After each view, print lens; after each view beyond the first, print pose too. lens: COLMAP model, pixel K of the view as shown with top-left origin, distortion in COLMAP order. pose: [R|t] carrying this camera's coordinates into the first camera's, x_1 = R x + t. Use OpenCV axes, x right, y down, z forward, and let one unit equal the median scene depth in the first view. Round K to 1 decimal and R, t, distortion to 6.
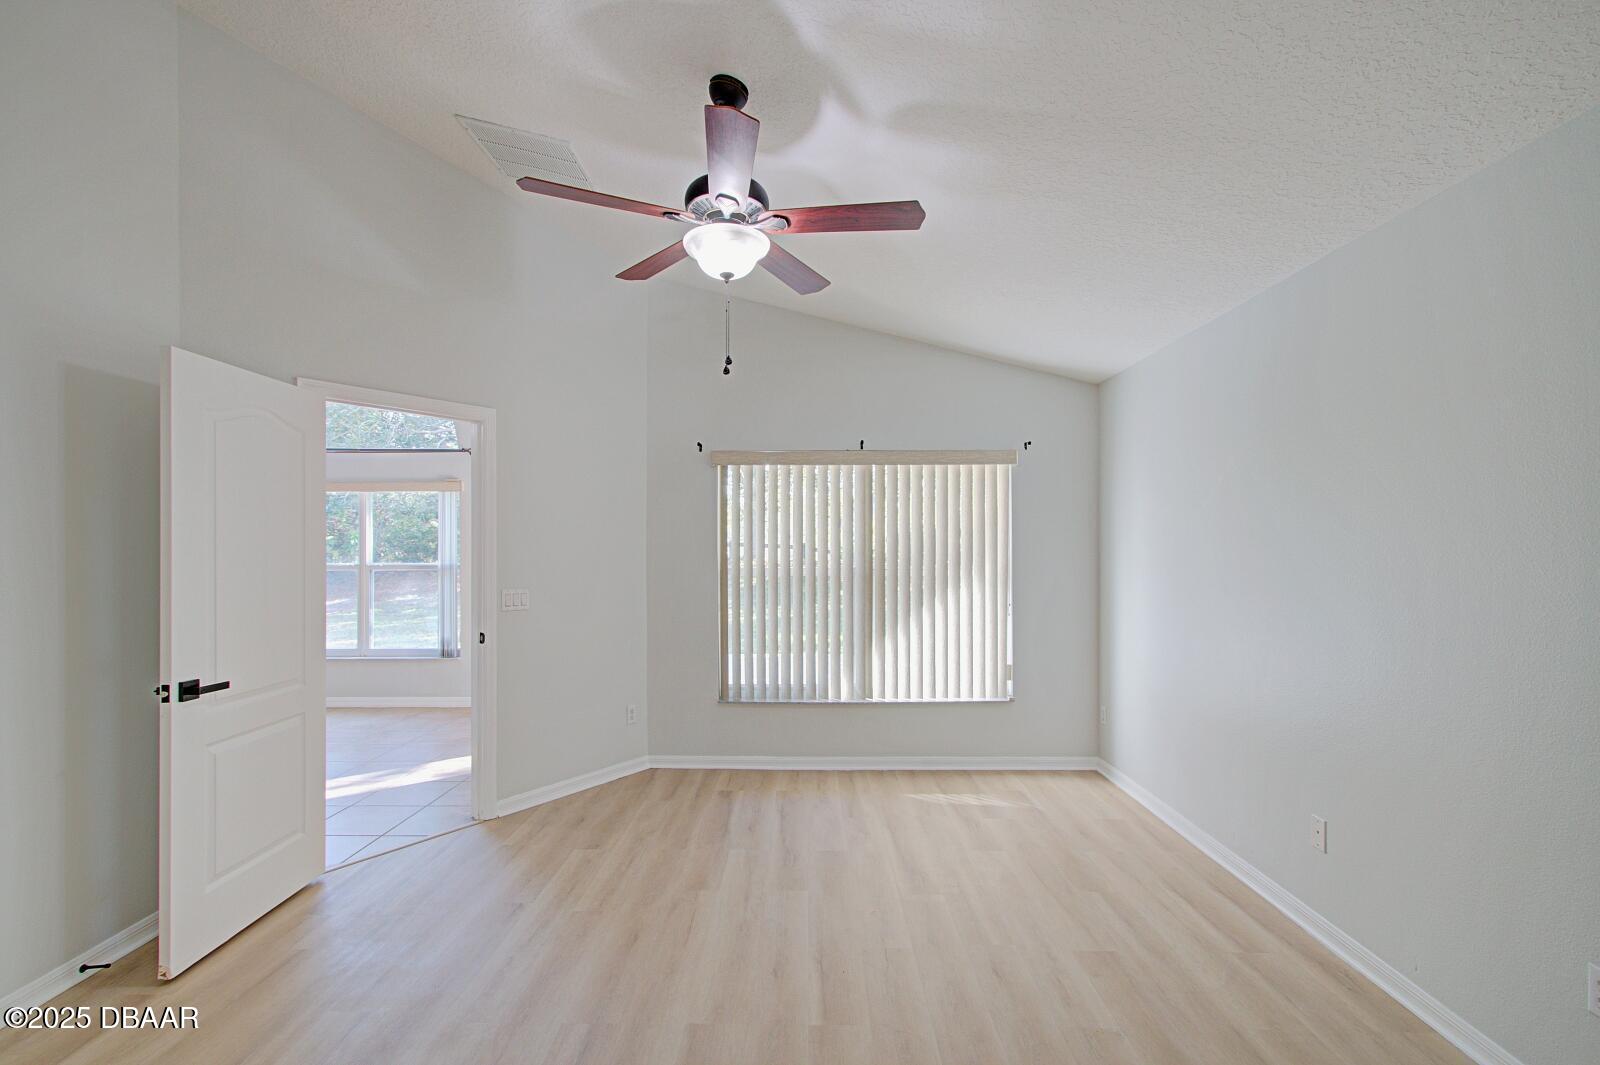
lens RADIAL K [[727.4, 0, 803.0], [0, 727.4, 536.0], [0, 0, 1]] dist [0.005848, 0.000510]
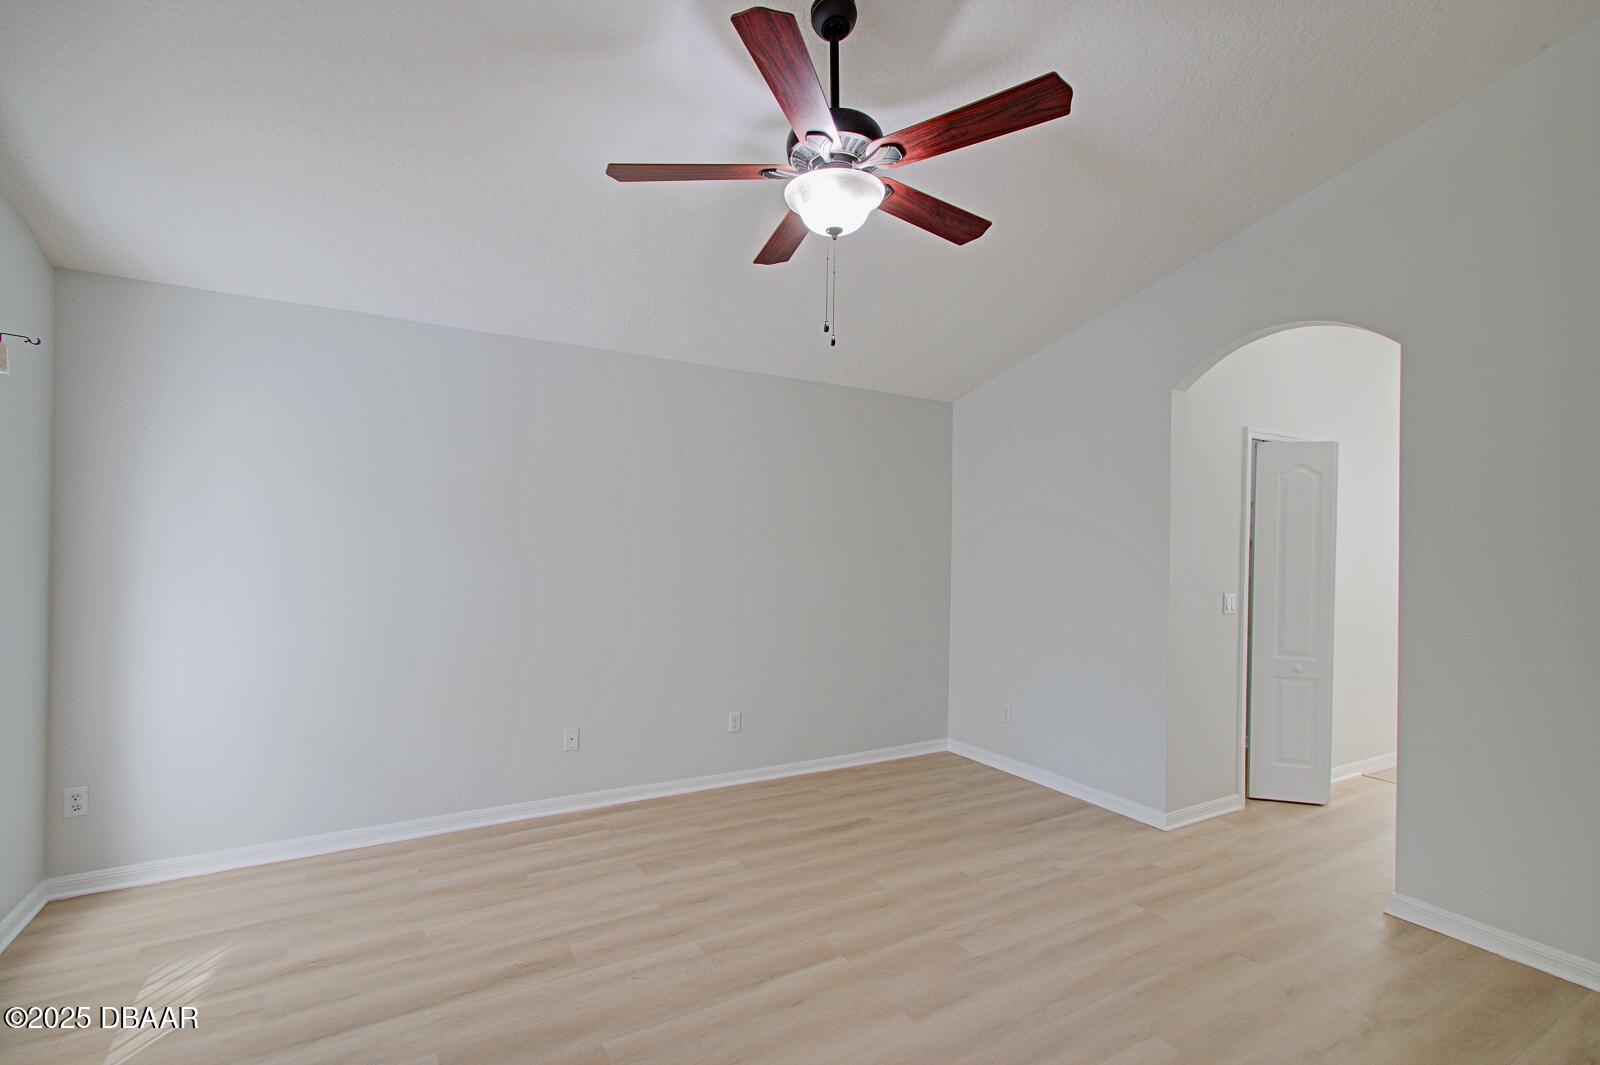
lens RADIAL K [[727.4, 0, 796.0], [0, 727.4, 540.6], [0, 0, 1]] dist [0.005848, 0.000510]
pose [[-0.516952, 0.004558, 0.856002, -0.602838], [-0.029507, 0.999297, -0.023141, 0.025585], [-0.855506, -0.037221, -0.516454, 1.089980]]
